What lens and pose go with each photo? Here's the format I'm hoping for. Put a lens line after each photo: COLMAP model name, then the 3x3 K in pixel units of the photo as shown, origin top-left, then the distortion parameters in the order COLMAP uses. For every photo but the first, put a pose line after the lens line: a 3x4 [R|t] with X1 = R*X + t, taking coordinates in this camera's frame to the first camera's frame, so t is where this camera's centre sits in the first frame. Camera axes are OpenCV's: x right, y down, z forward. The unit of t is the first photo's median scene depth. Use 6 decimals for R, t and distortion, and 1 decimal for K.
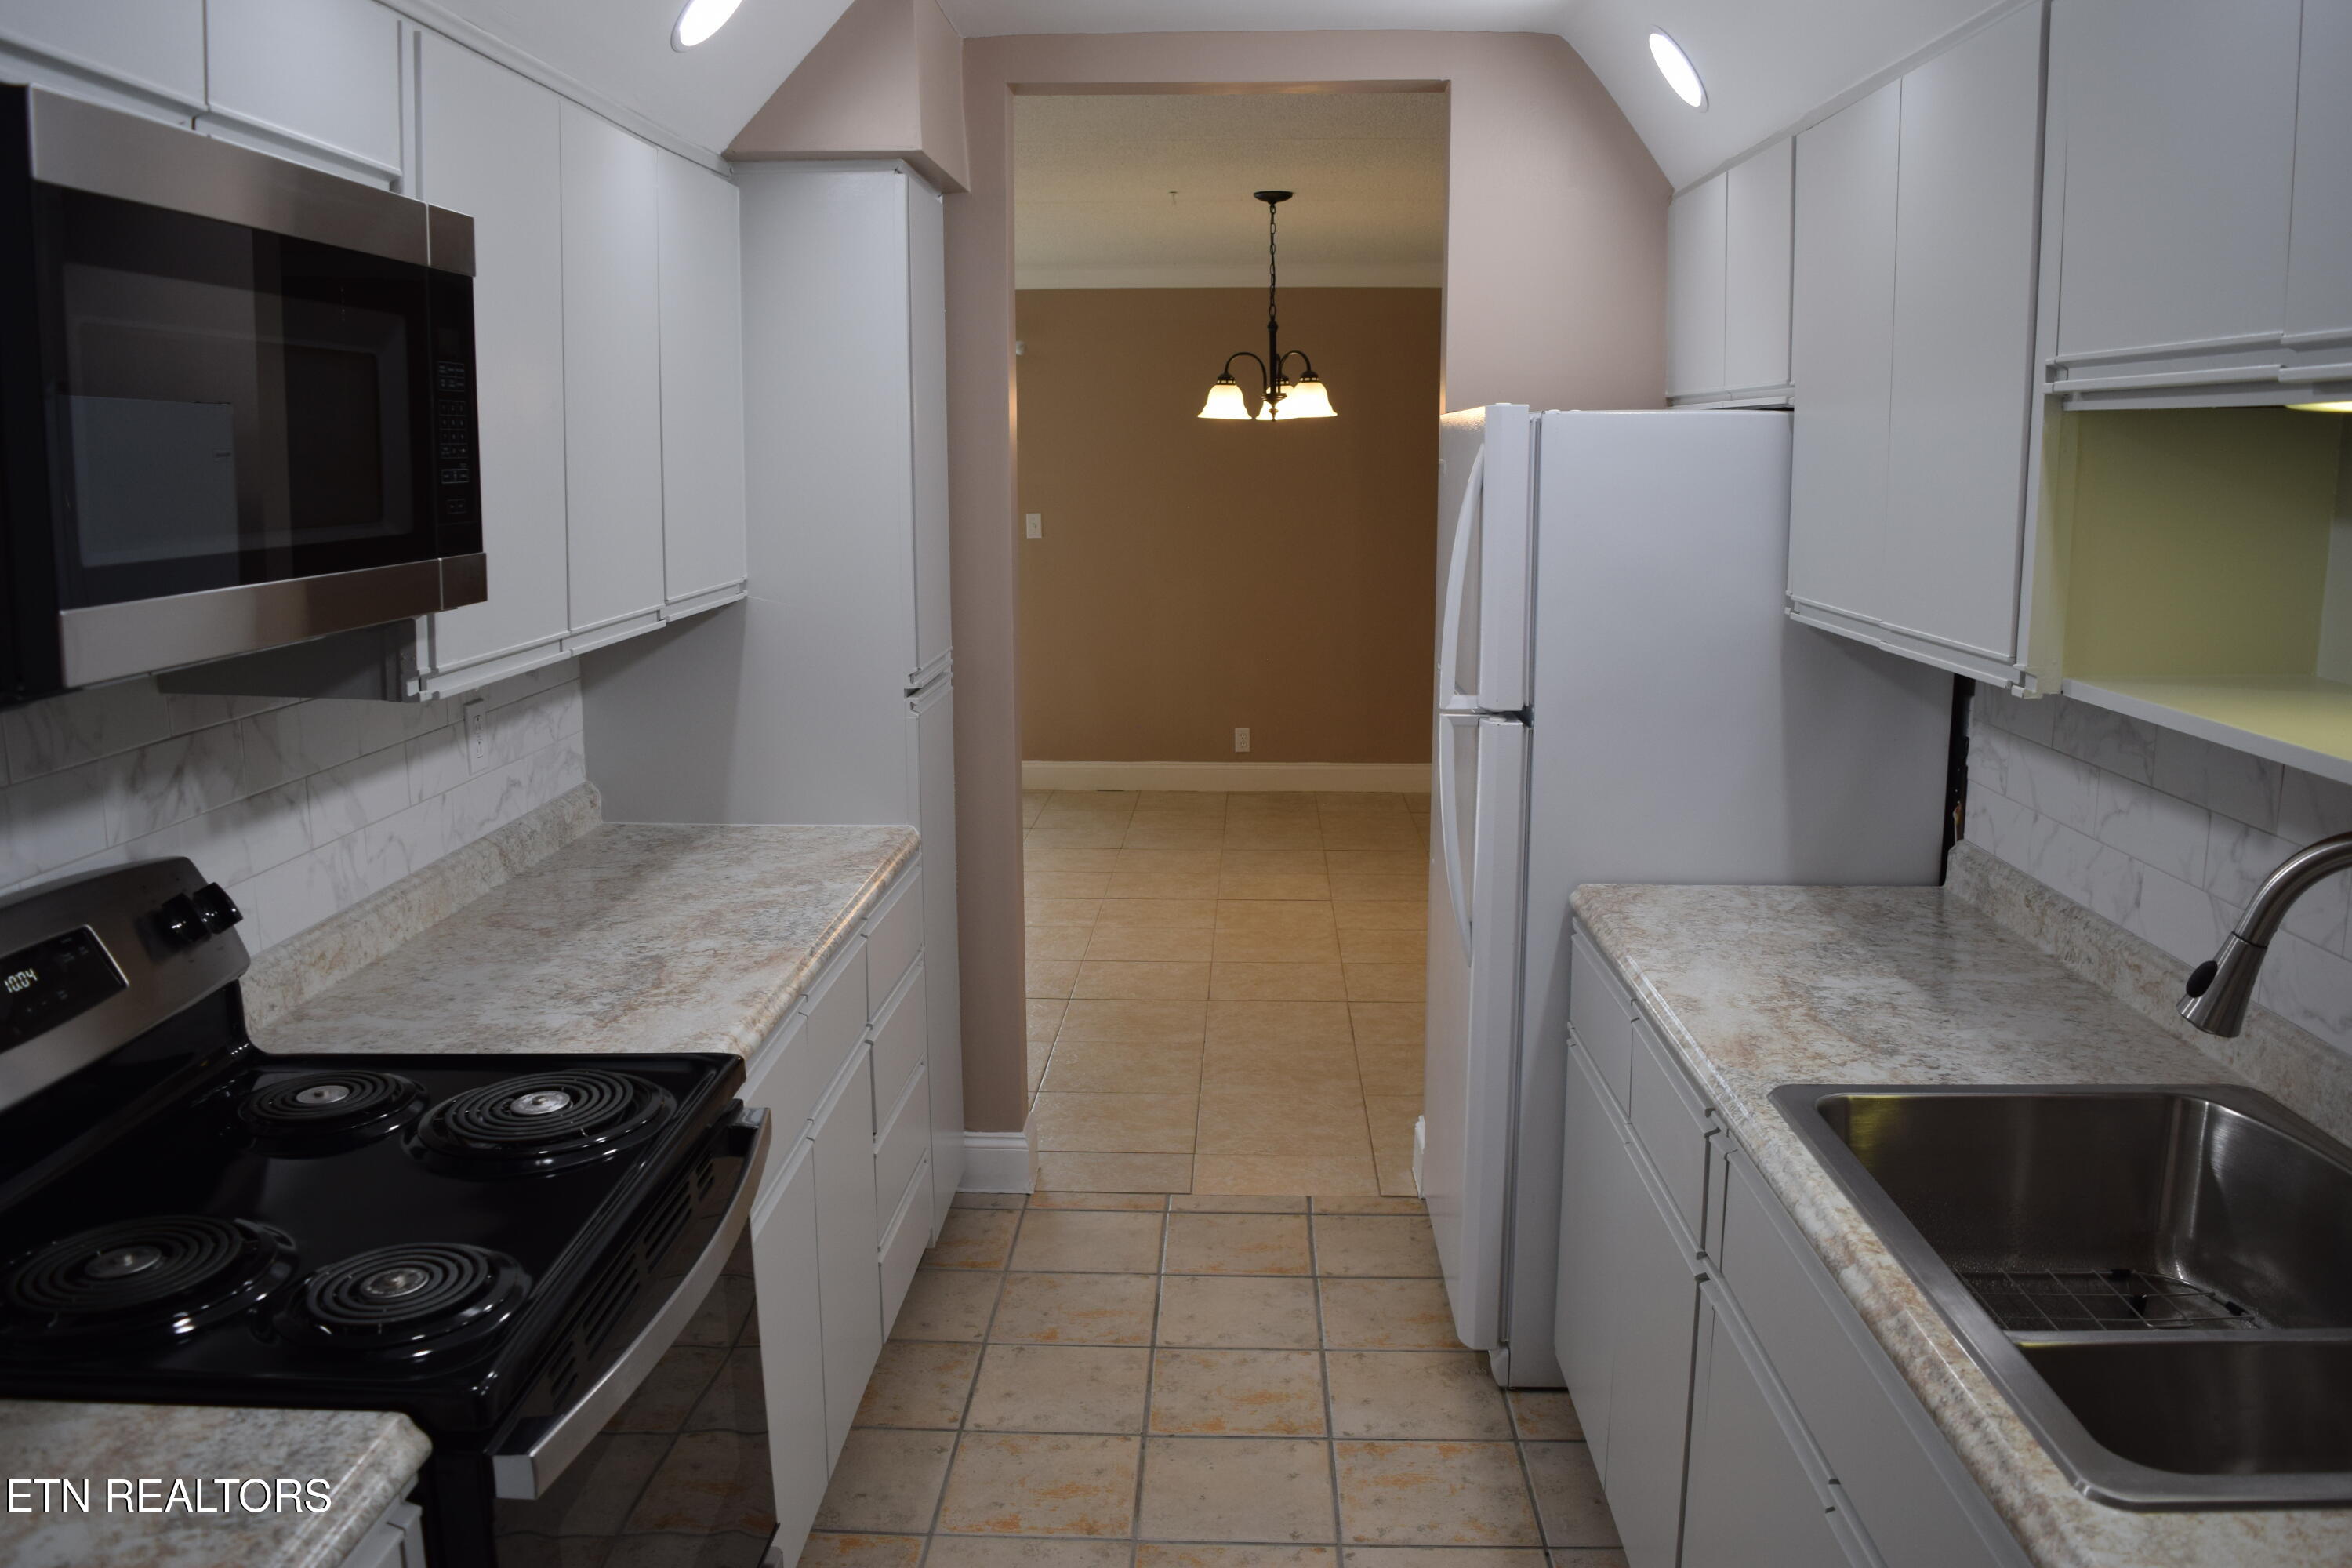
lens RADIAL K [[1850.0, 0, 1176.0], [0, 1850.0, 784.0], [0, 0, 1]] dist [-0.093611, 0.024082]
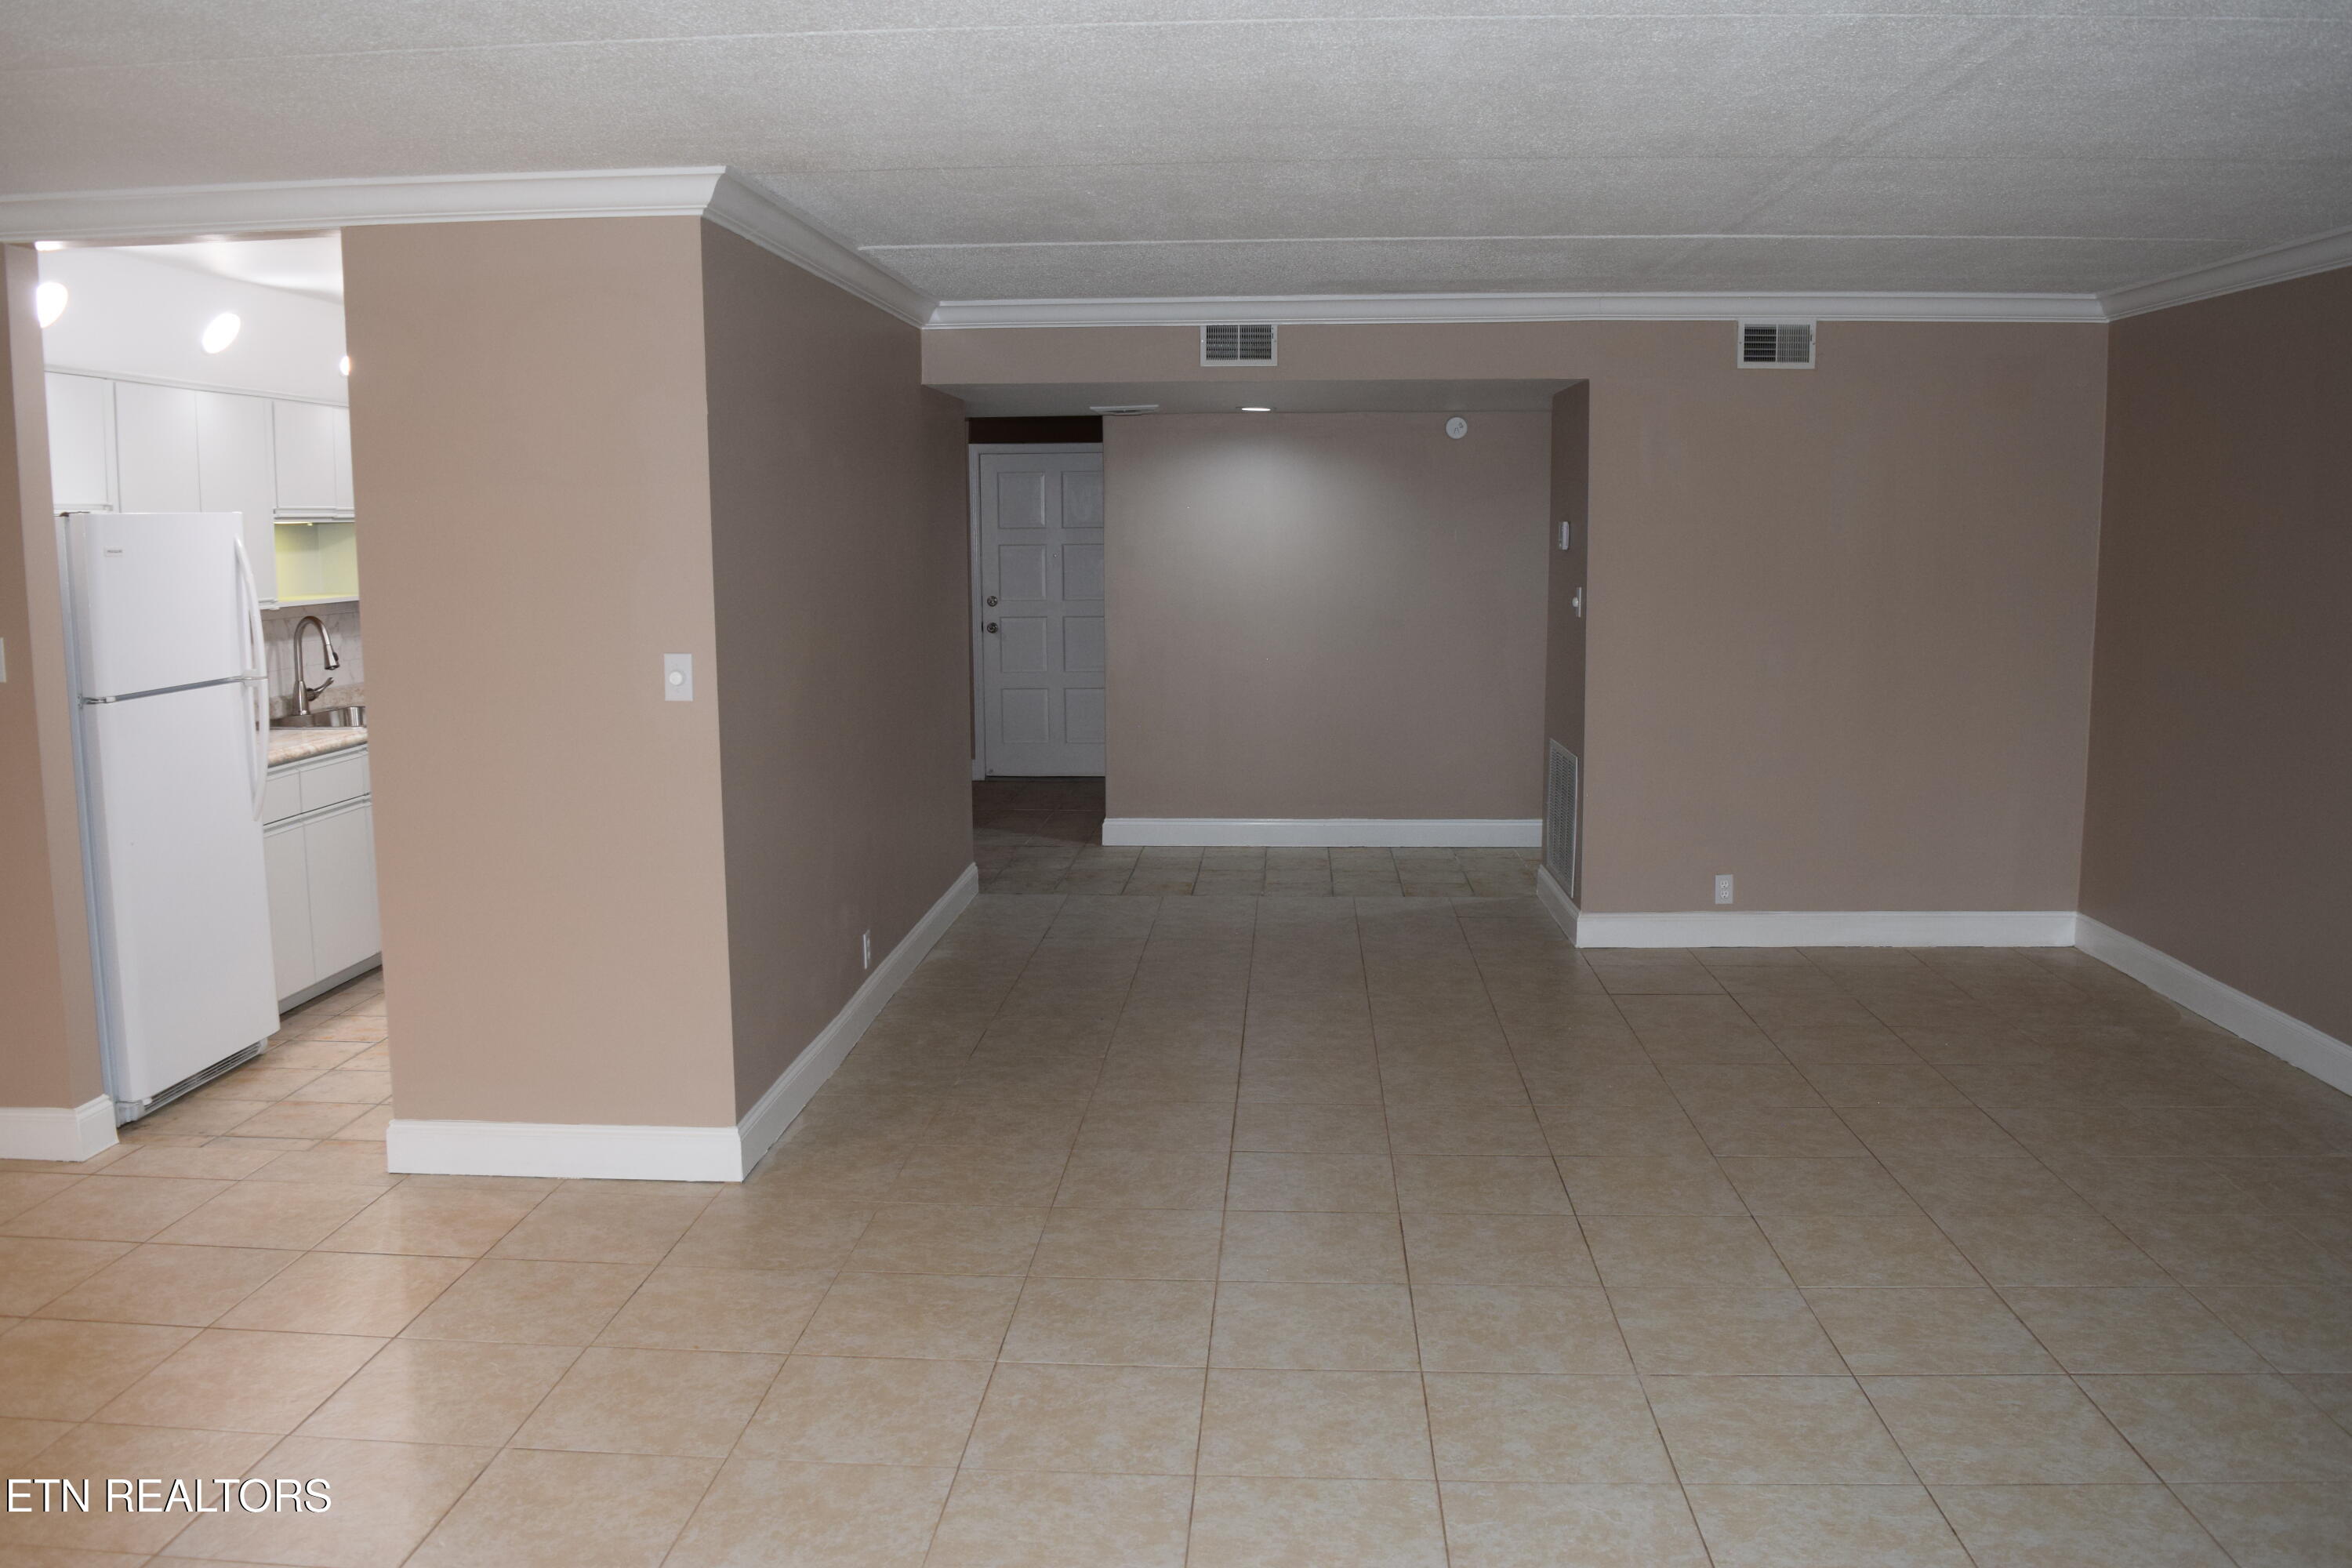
lens RADIAL K [[1850.0, 0, 1176.0], [0, 1850.0, 784.0], [0, 0, 1]] dist [-0.093611, 0.024082]
pose [[-0.999699, 0.003182, 0.024316, -0.409738], [0.010685, 0.949001, 0.315093, -0.252505], [-0.022074, 0.315258, -0.948749, 1.387793]]
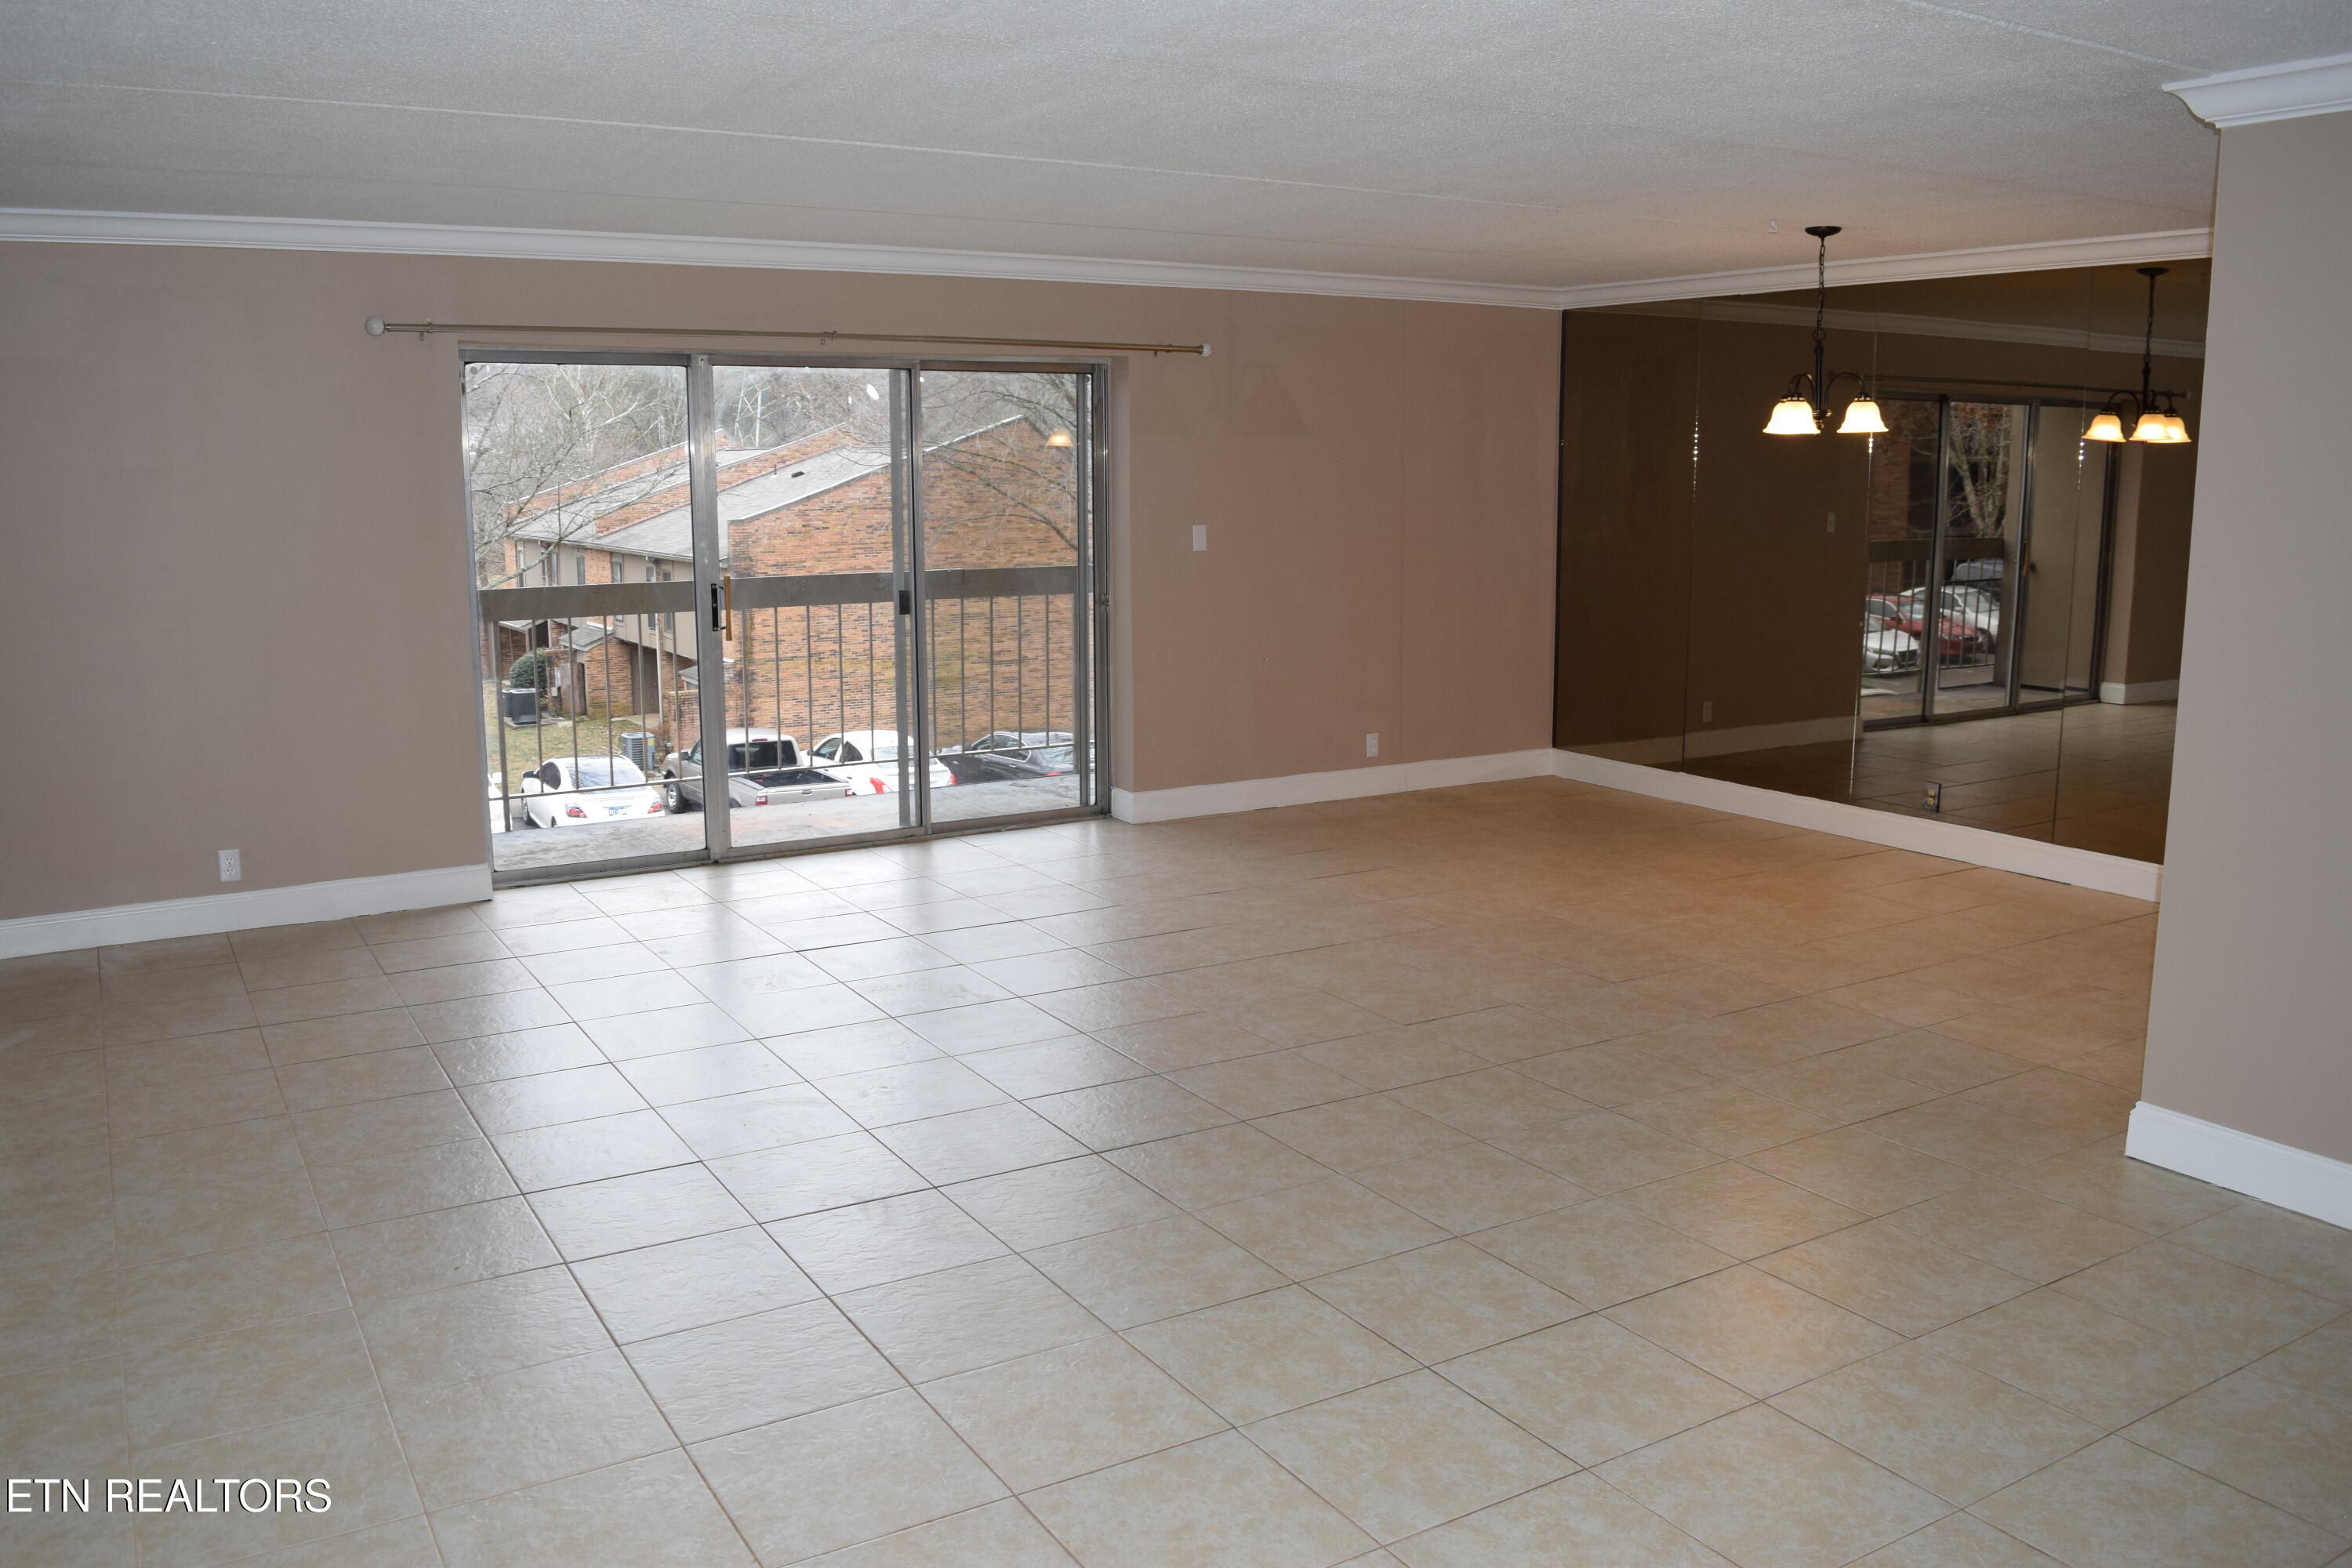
lens RADIAL K [[1850.0, 0, 1176.0], [0, 1850.0, 784.0], [0, 0, 1]] dist [-0.093611, 0.024082]
pose [[0.831914, -0.097793, 0.546220, -0.902113], [0.100621, 0.994615, 0.024823, -0.057584], [-0.545706, 0.034311, 0.837274, 0.315017]]
